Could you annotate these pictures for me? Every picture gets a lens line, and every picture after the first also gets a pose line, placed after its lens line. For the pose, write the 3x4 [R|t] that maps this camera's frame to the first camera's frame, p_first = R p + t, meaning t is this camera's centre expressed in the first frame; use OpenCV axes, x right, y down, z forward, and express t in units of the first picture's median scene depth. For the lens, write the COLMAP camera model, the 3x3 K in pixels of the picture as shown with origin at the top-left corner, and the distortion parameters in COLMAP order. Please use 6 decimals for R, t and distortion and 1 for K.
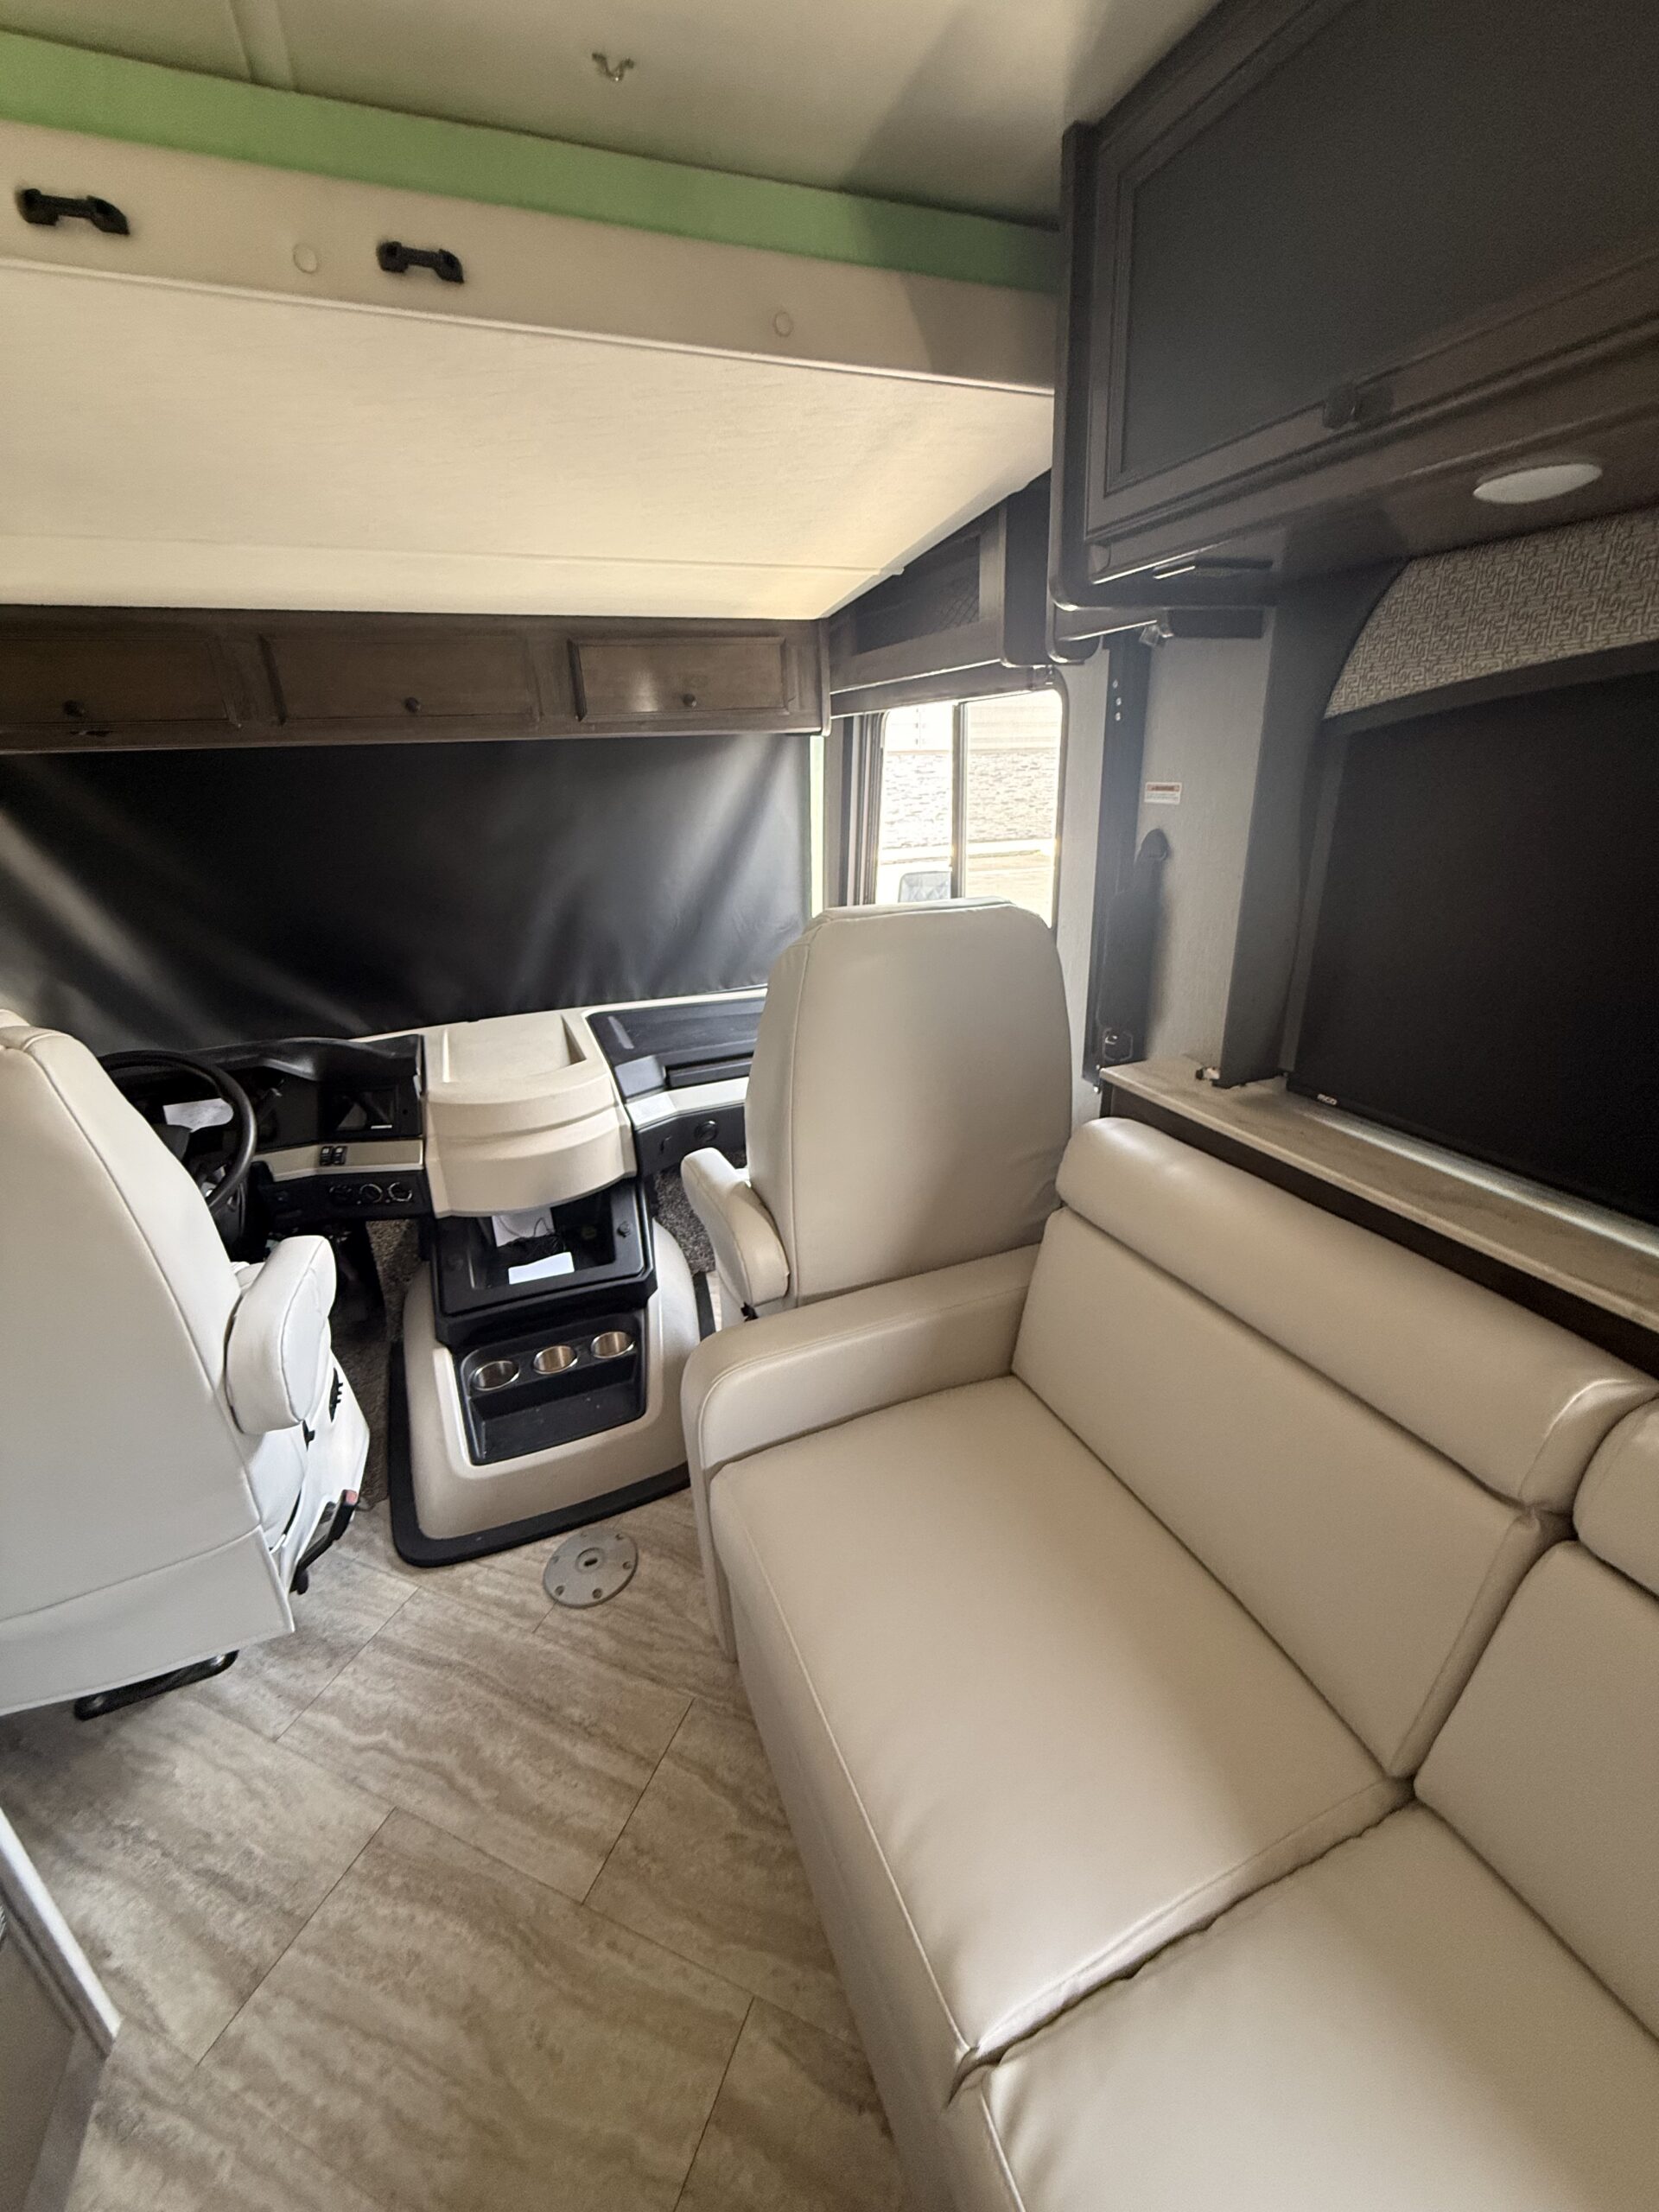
lens RADIAL K [[876.8, 0, 822.1], [0, 876.8, 1118.7], [0, 0, 1]] dist [0.001285, 0.000404]
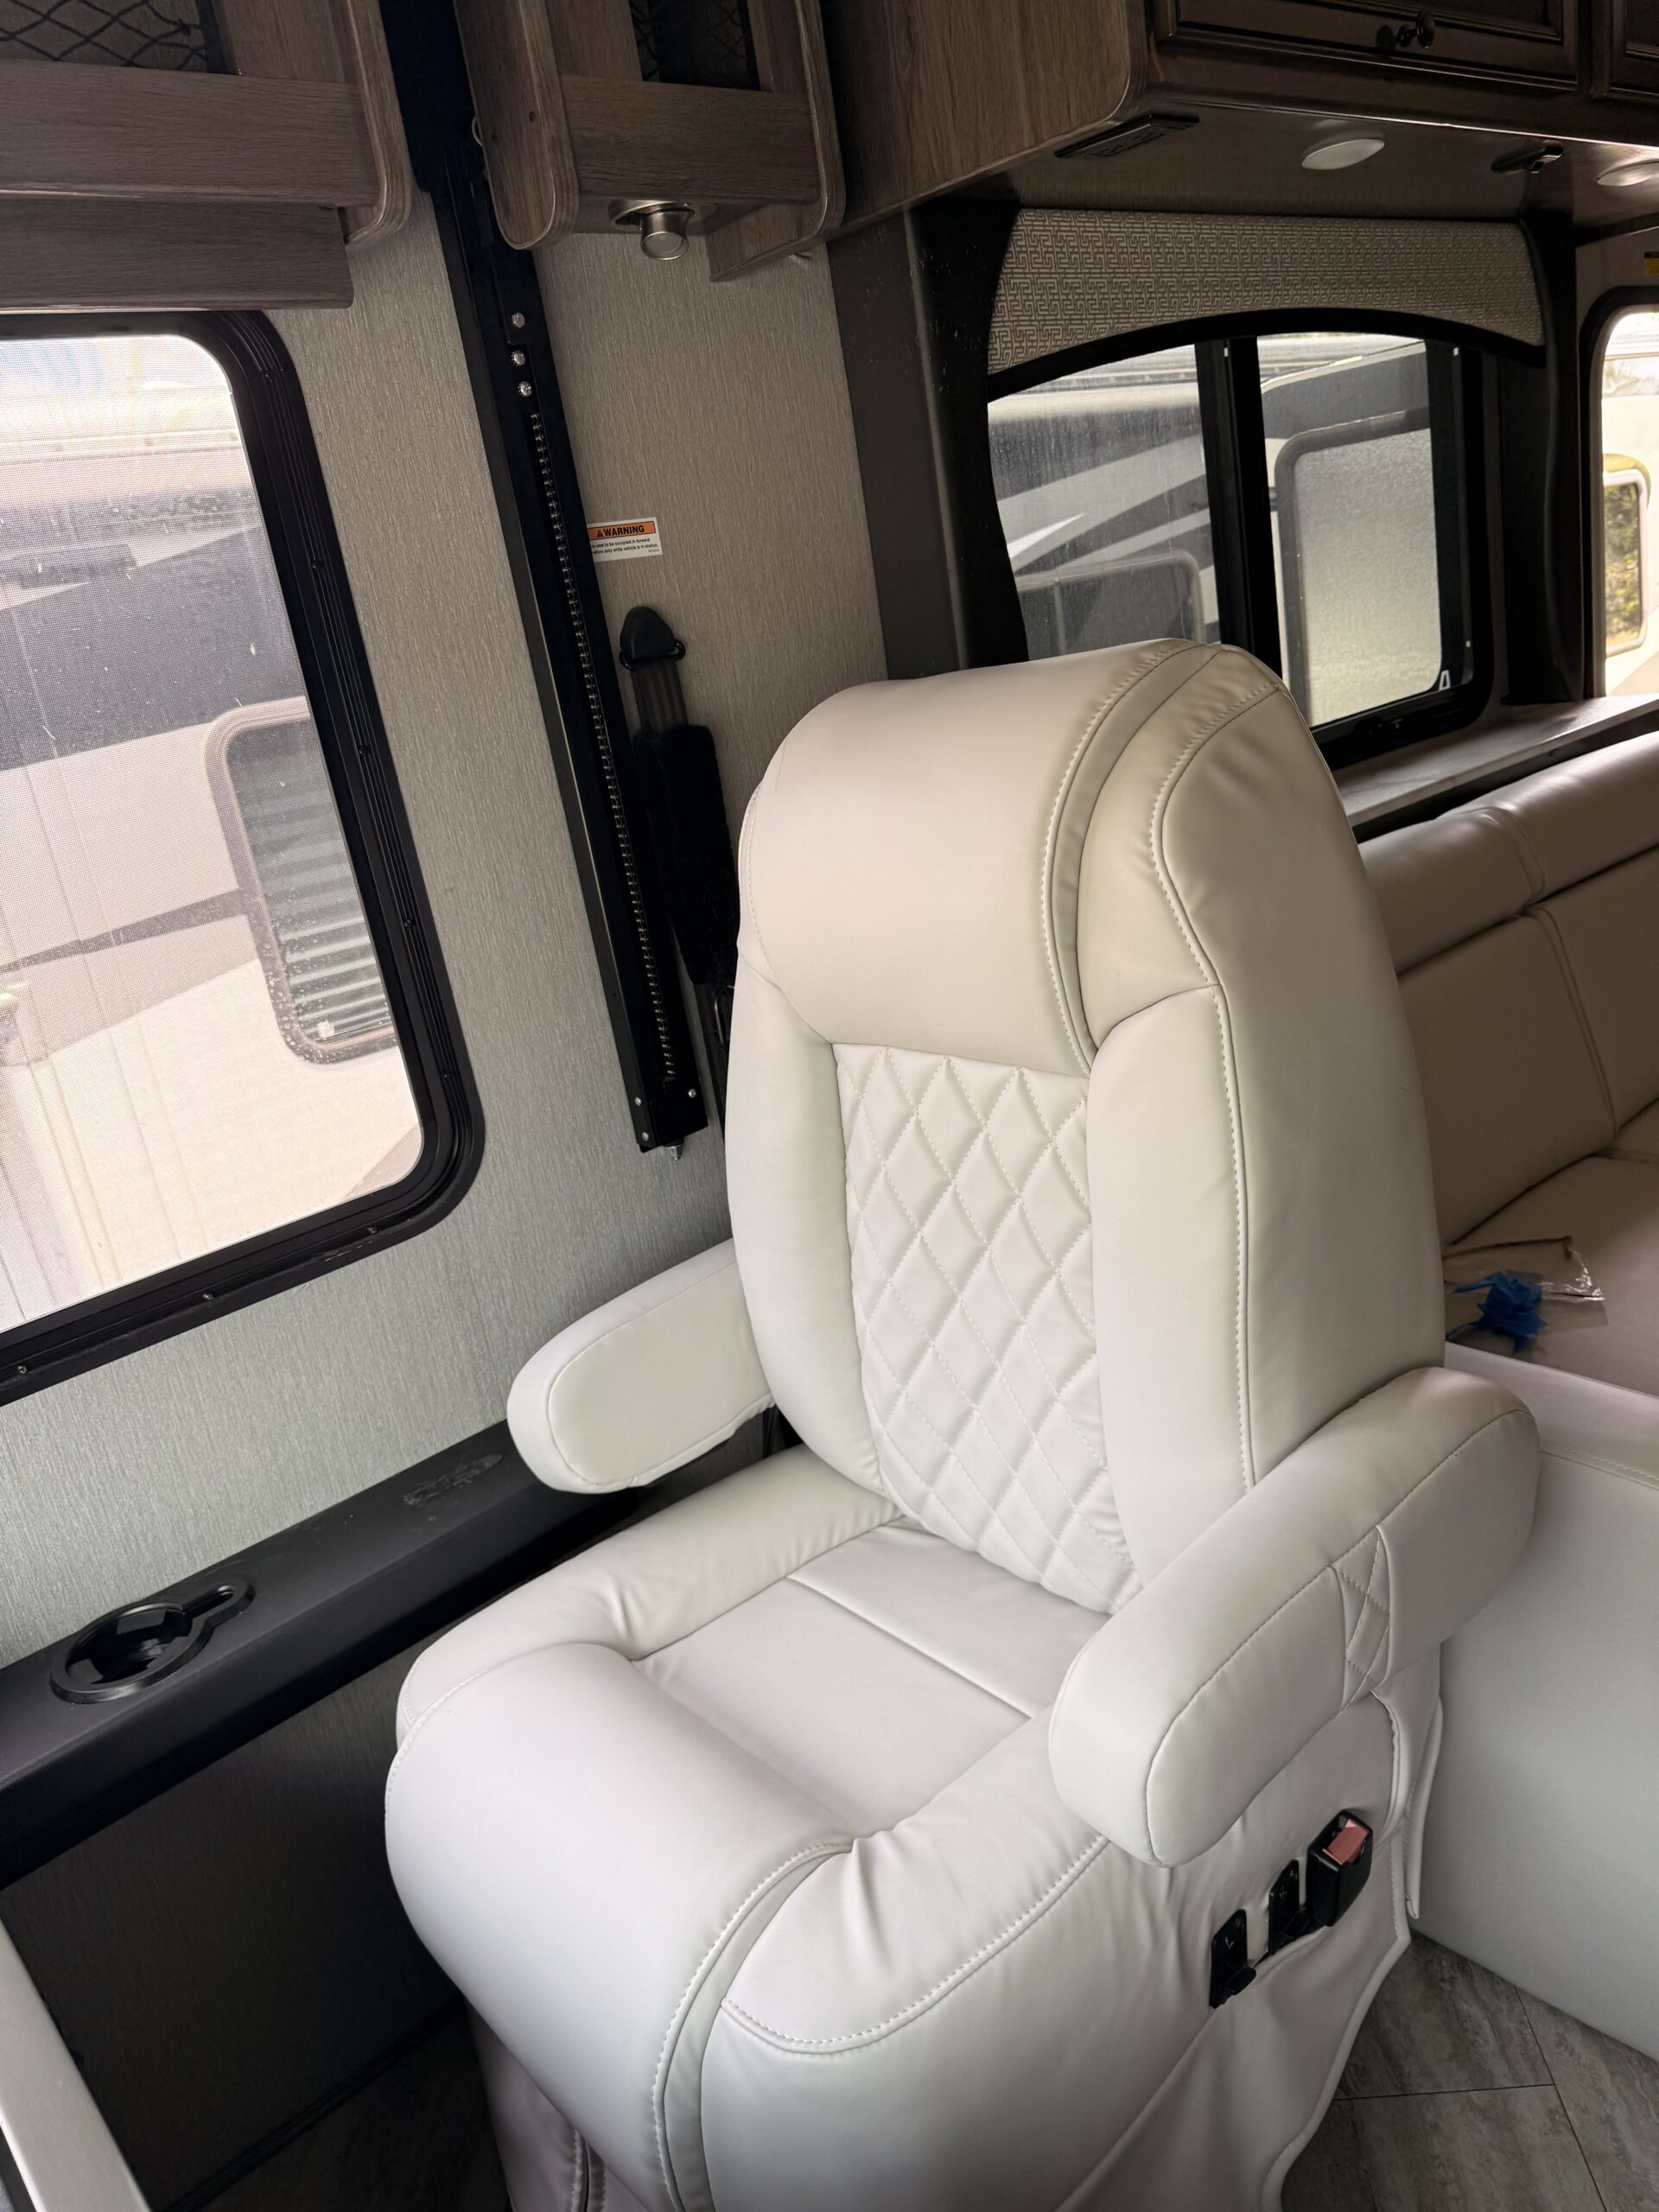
lens RADIAL K [[1529.1, 0, 829.5], [0, 1529.1, 1106.0], [0, 0, 1]] dist [0.001581, 0.002940]
pose [[-0.288468, -0.199428, 0.936491, -0.704427], [0.524304, 0.785500, 0.328776, -0.391076], [-0.801181, 0.585848, -0.122030, 1.404071]]
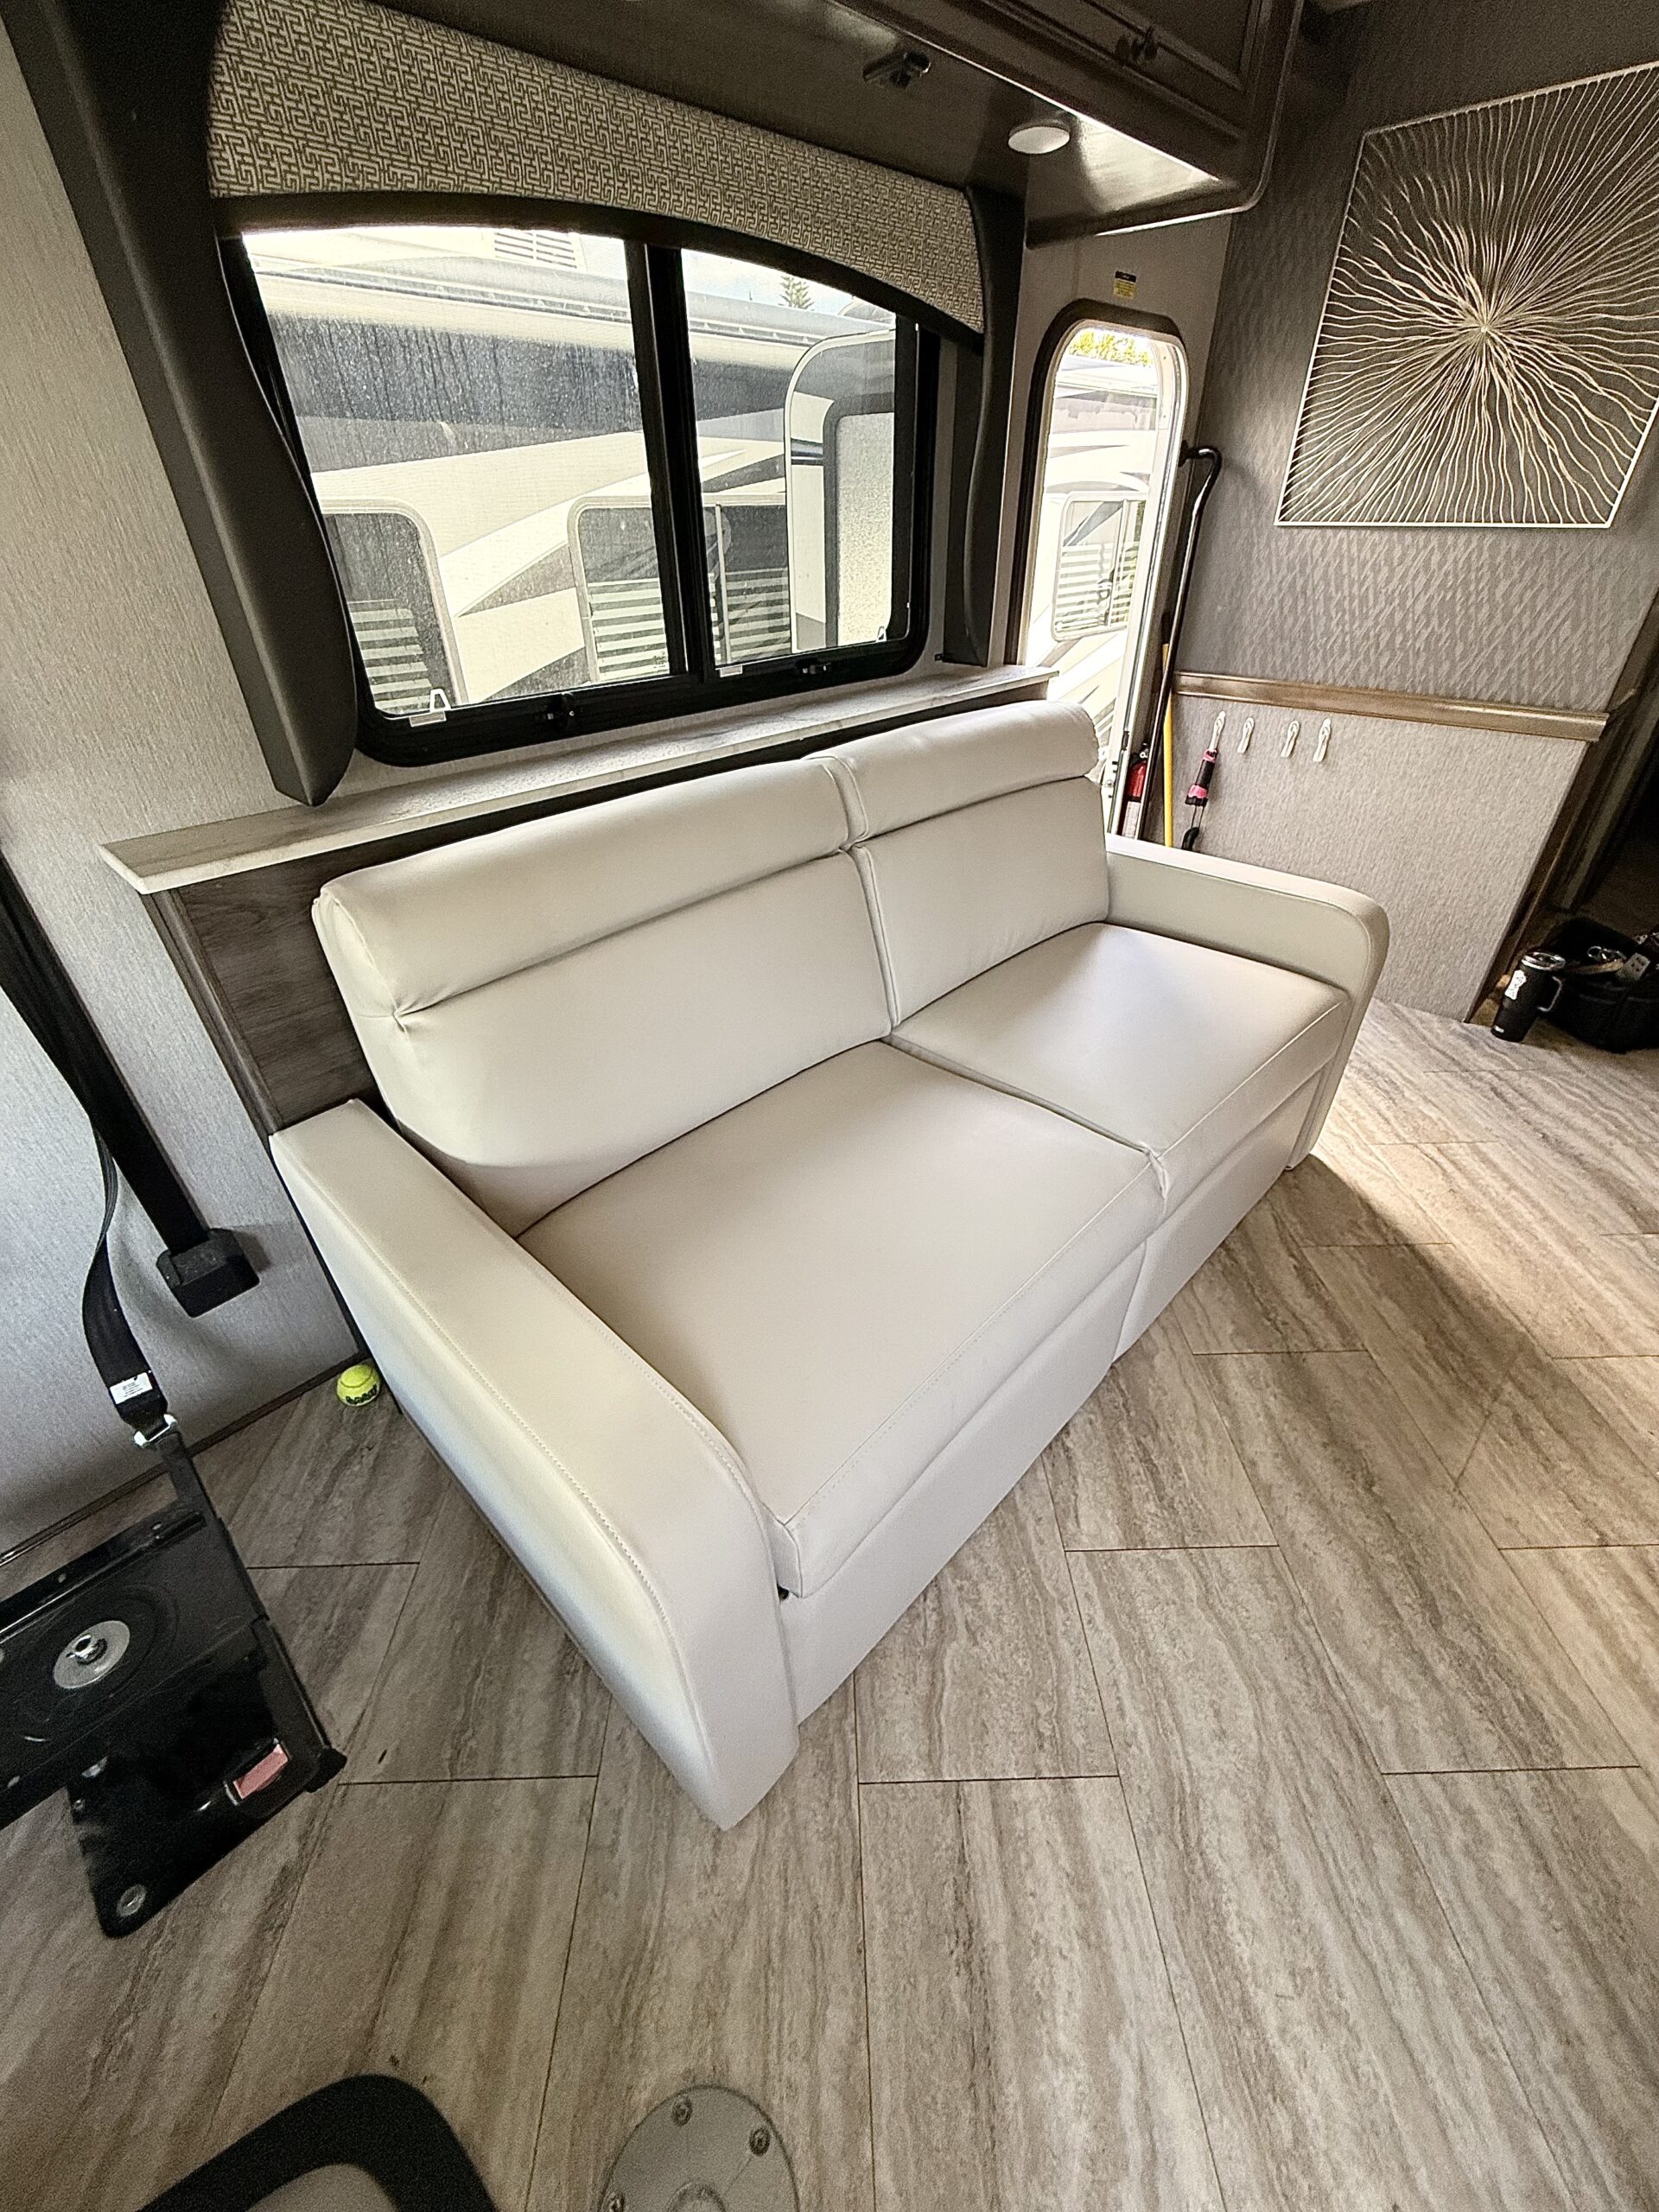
lens RADIAL K [[876.8, 0, 822.1], [0, 876.8, 1118.7], [0, 0, 1]] dist [0.001285, 0.000404]
pose [[-0.400107, -0.485027, 0.777601, -0.467388], [0.380542, 0.683950, 0.622415, -0.165138], [-0.833728, 0.544942, -0.089080, 0.884671]]
